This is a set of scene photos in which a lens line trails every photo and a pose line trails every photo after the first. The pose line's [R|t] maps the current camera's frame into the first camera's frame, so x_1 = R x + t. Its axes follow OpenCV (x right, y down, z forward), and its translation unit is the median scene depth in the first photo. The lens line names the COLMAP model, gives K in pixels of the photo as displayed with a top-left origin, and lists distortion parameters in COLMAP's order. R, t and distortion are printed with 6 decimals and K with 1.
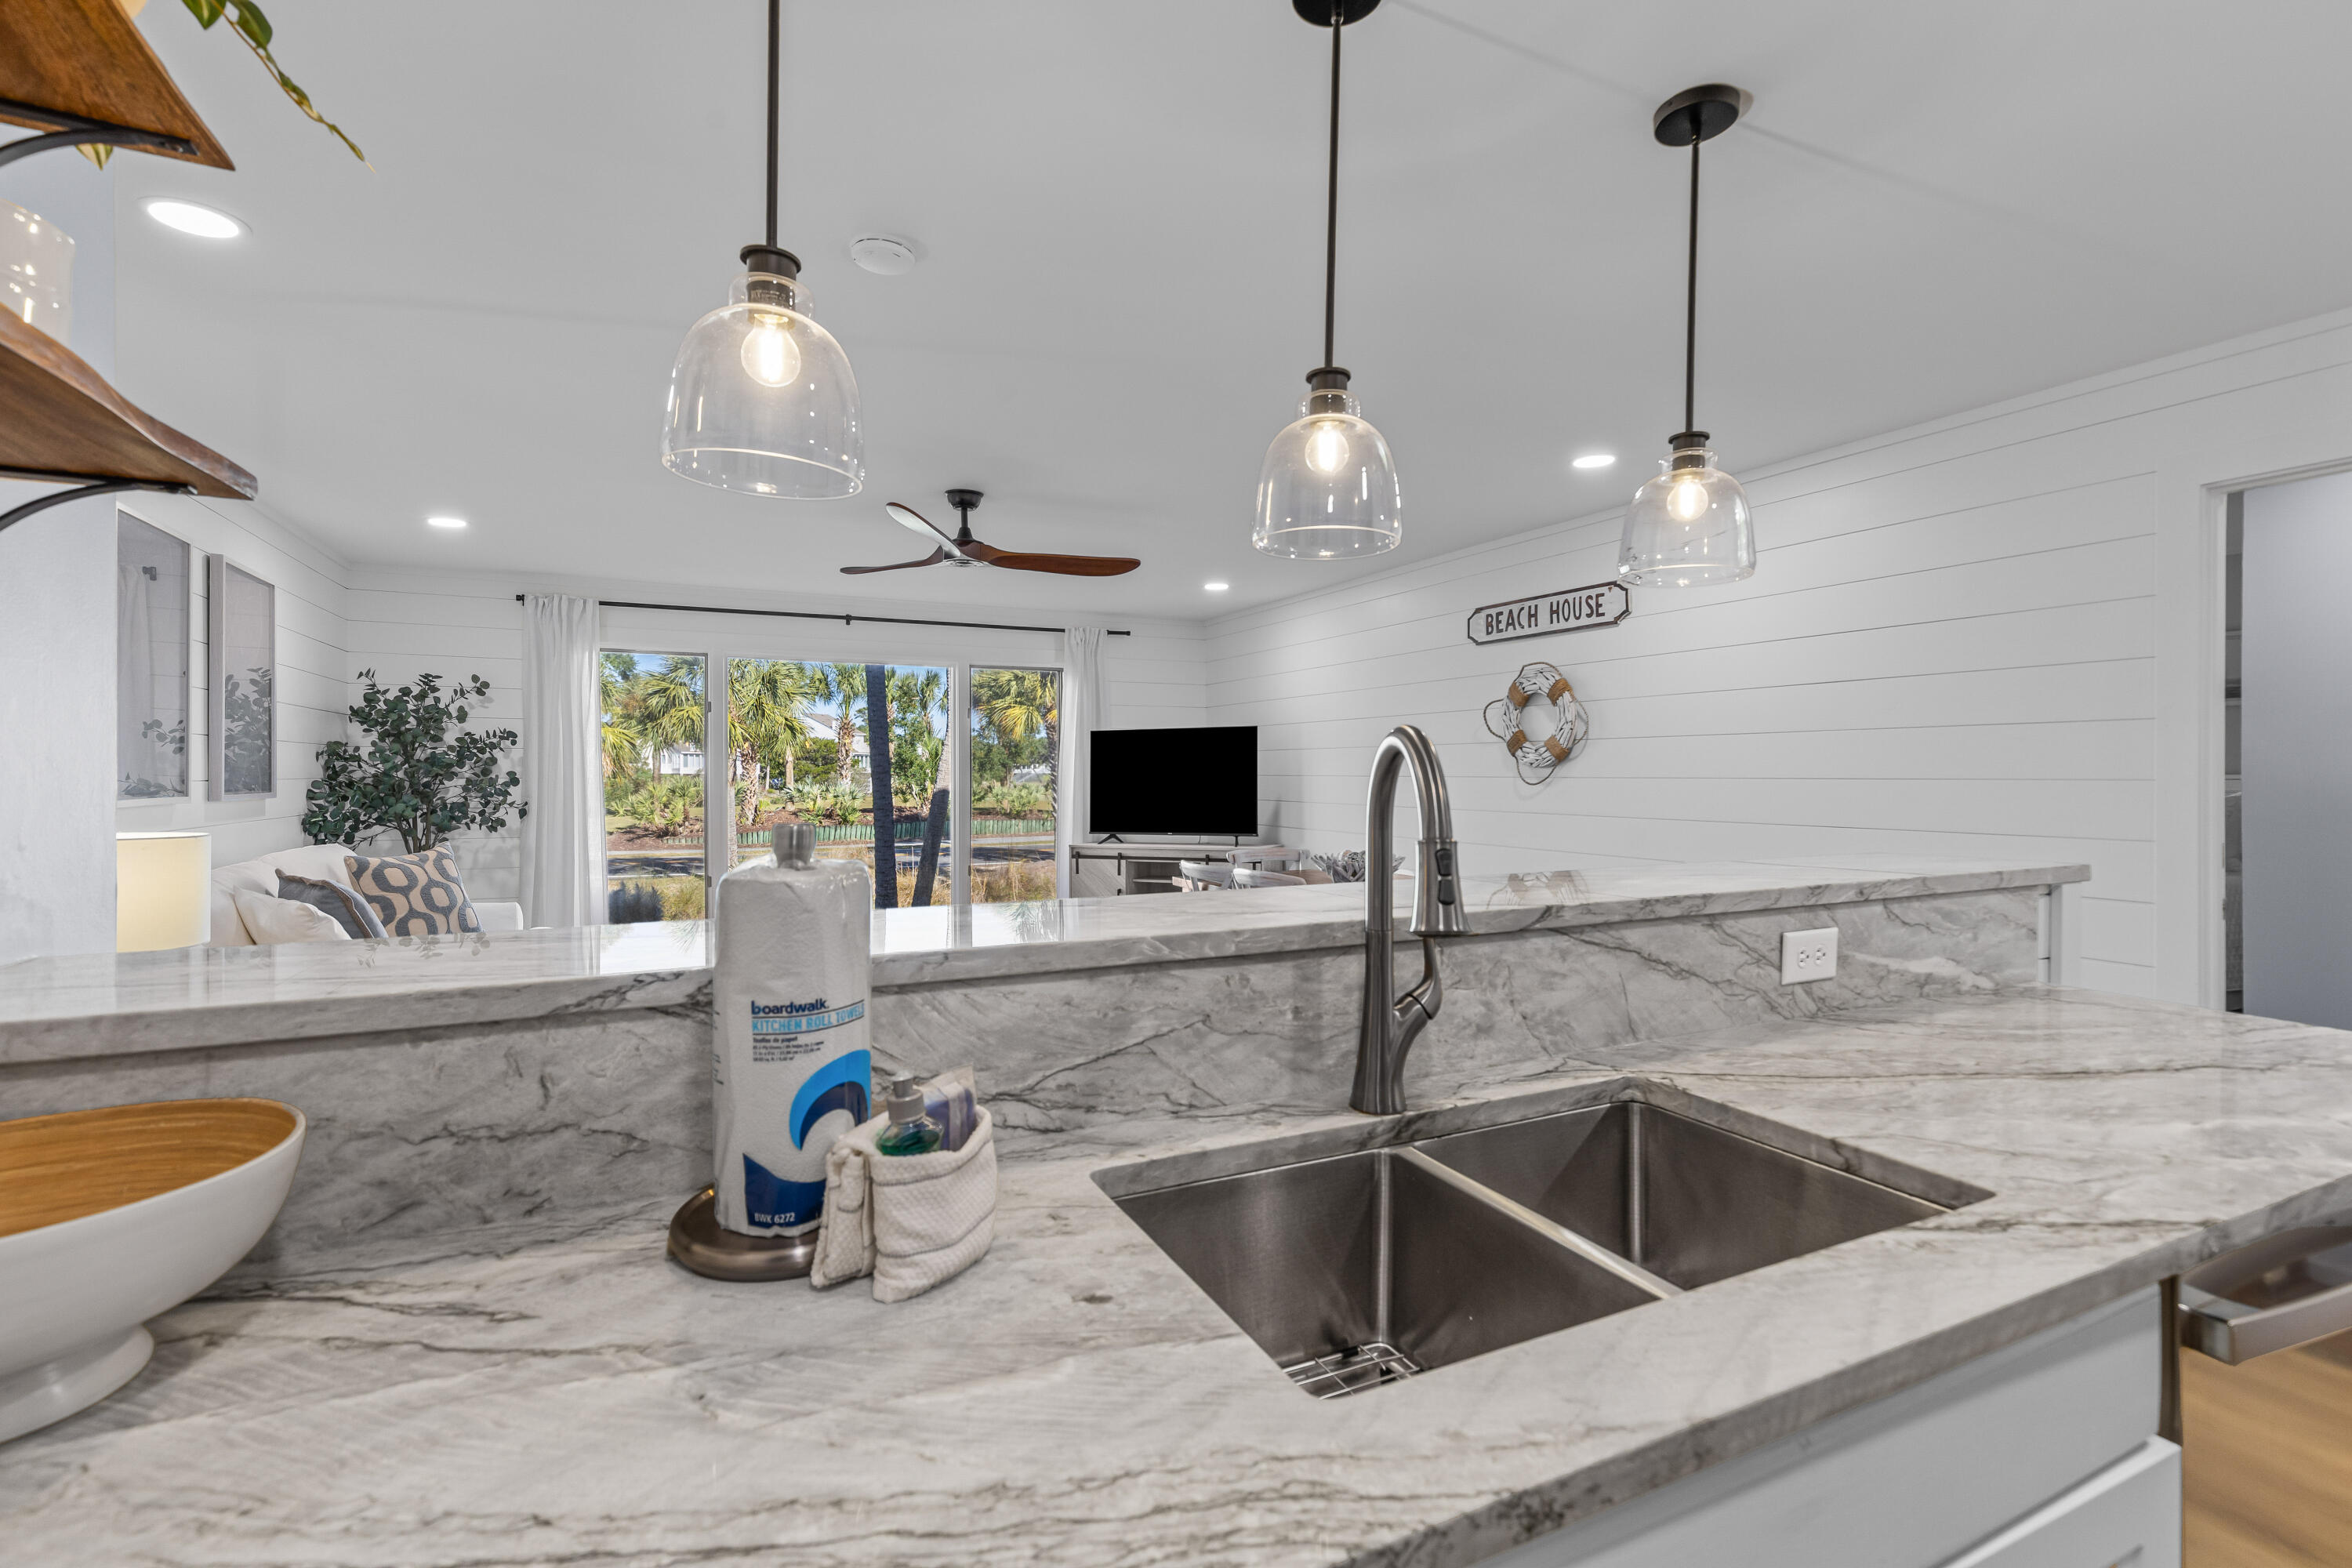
lens RADIAL K [[1068.5, 0, 1180.2], [0, 1068.5, 784.3], [0, 0, 1]] dist [-0.000189, -0.000044]
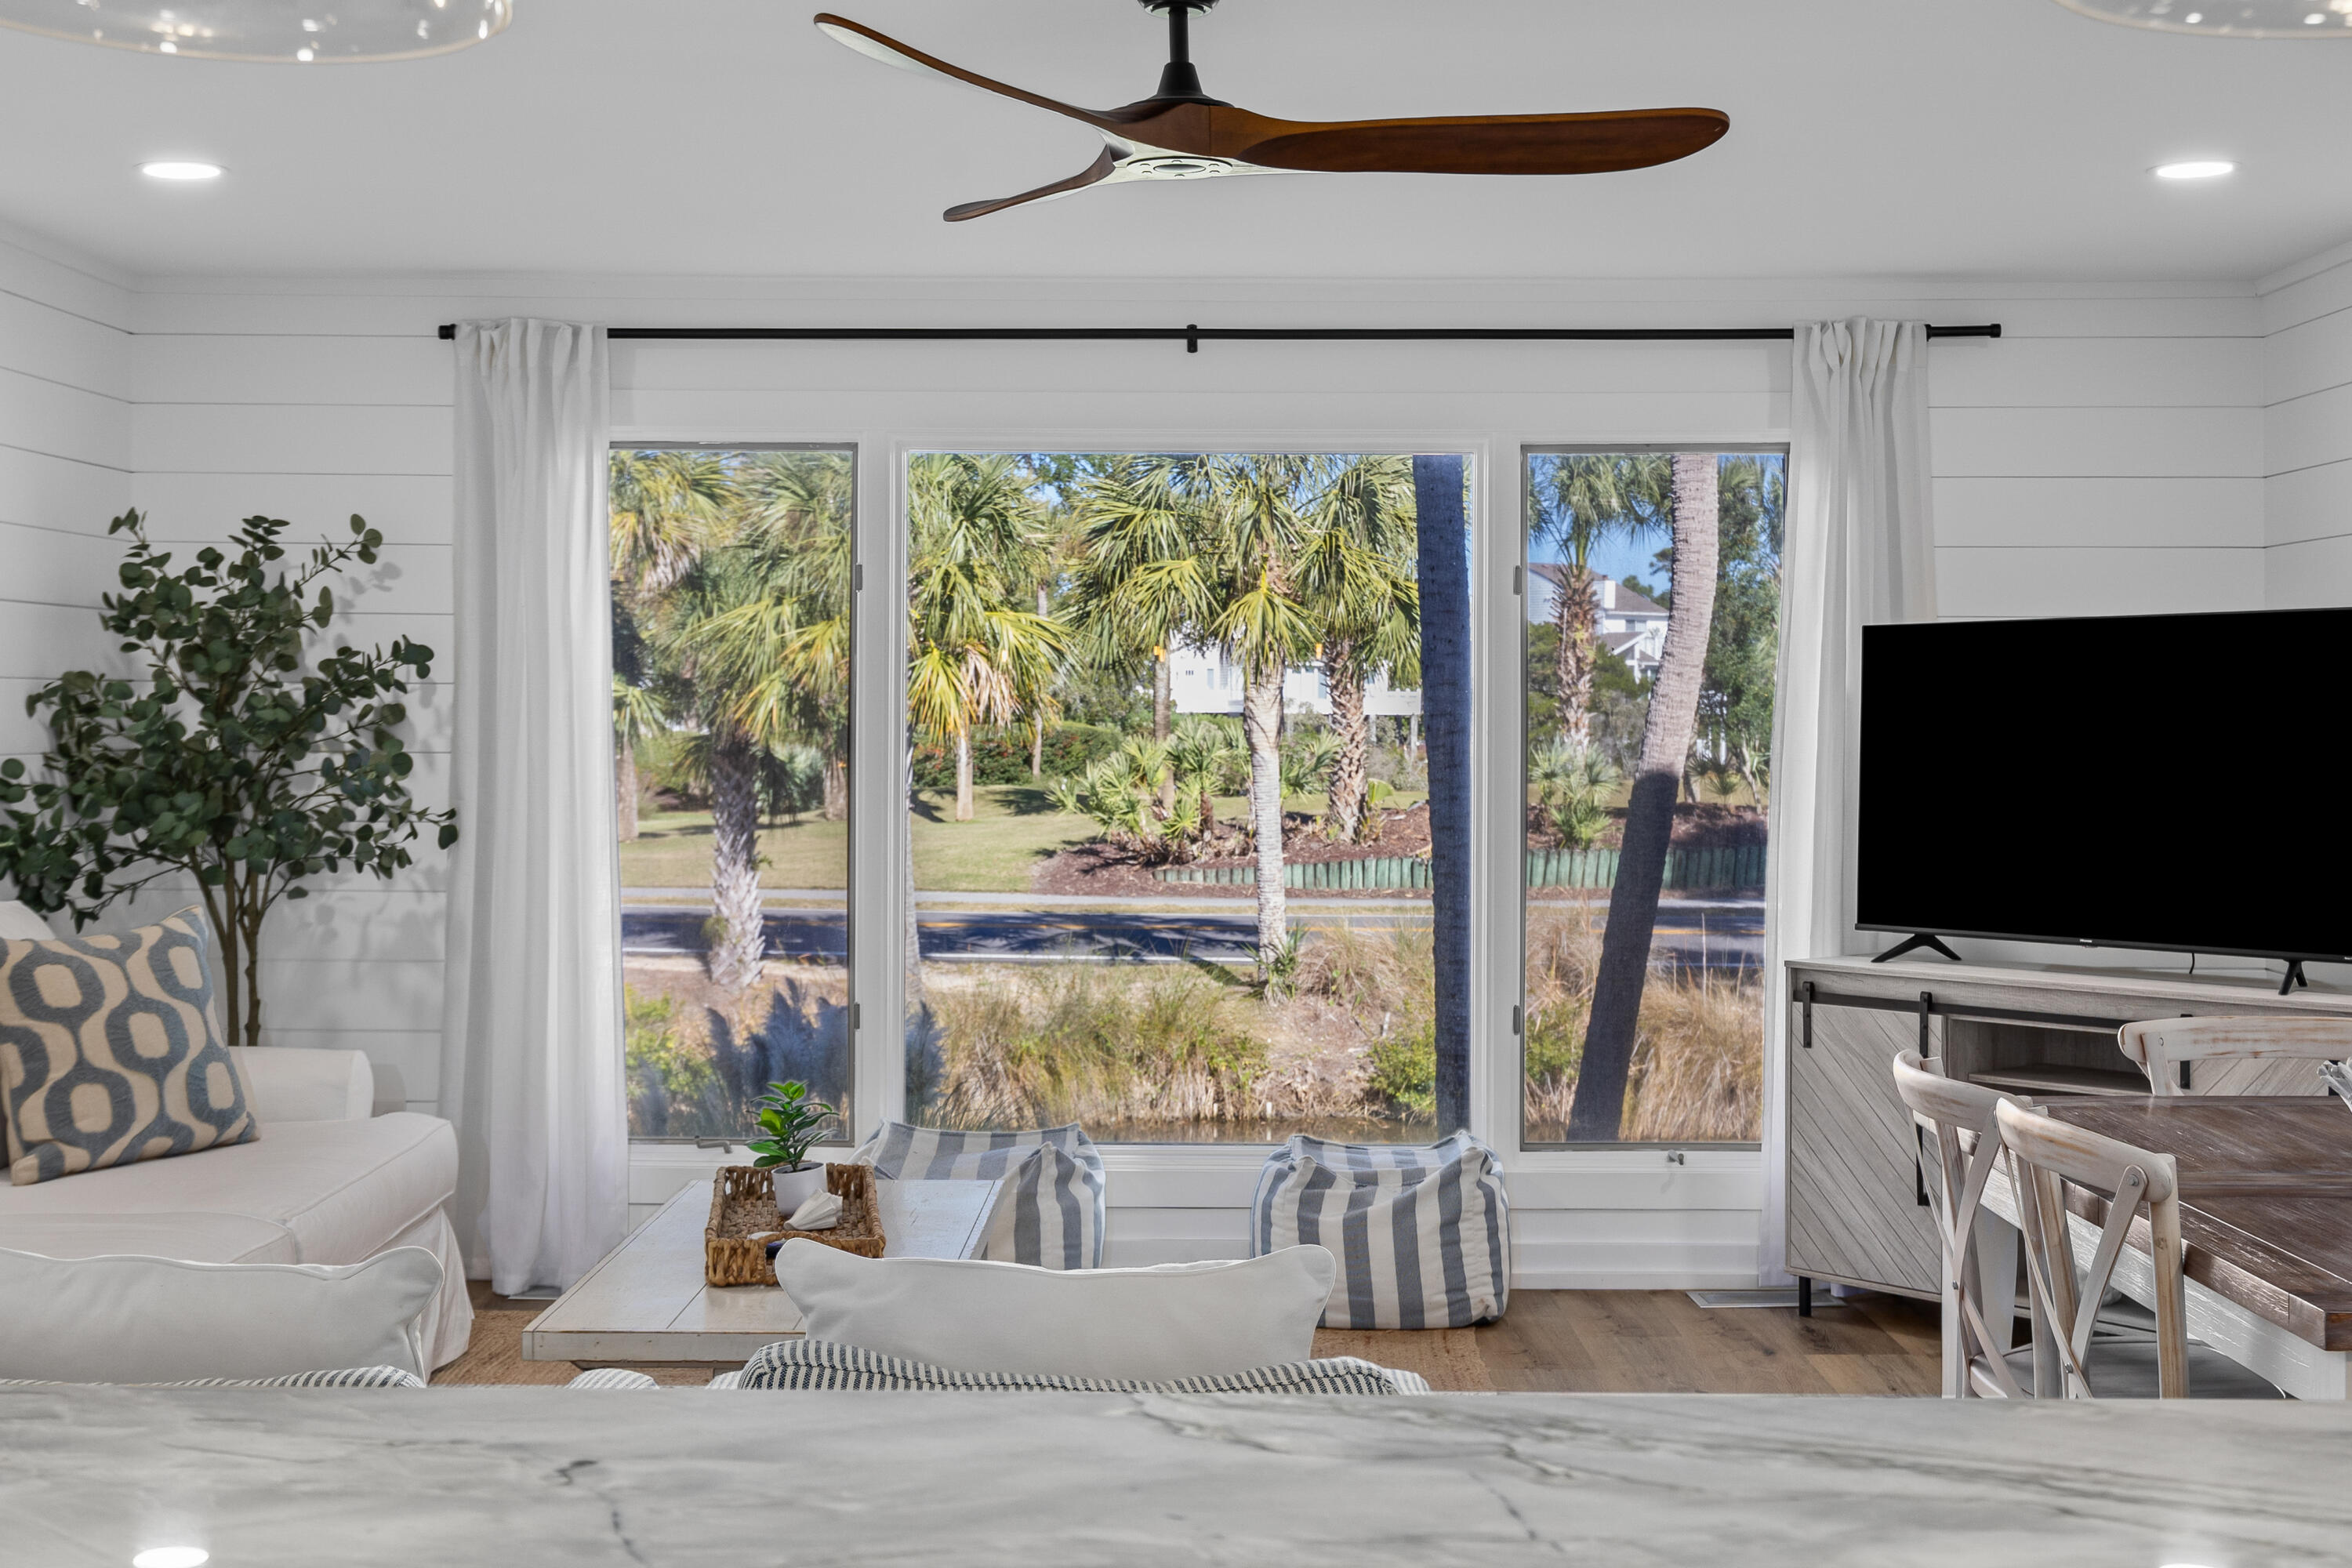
lens RADIAL K [[2779.5, 0, 1173.7], [0, 2779.5, 772.2], [0, 0, 1]] dist [0.023773, 0.000000]
pose [[0.891237, 0.015026, -0.453288, 0.150183], [-0.010194, 0.999862, 0.013103, -0.016146], [0.453423, -0.007057, 0.891268, 0.139166]]
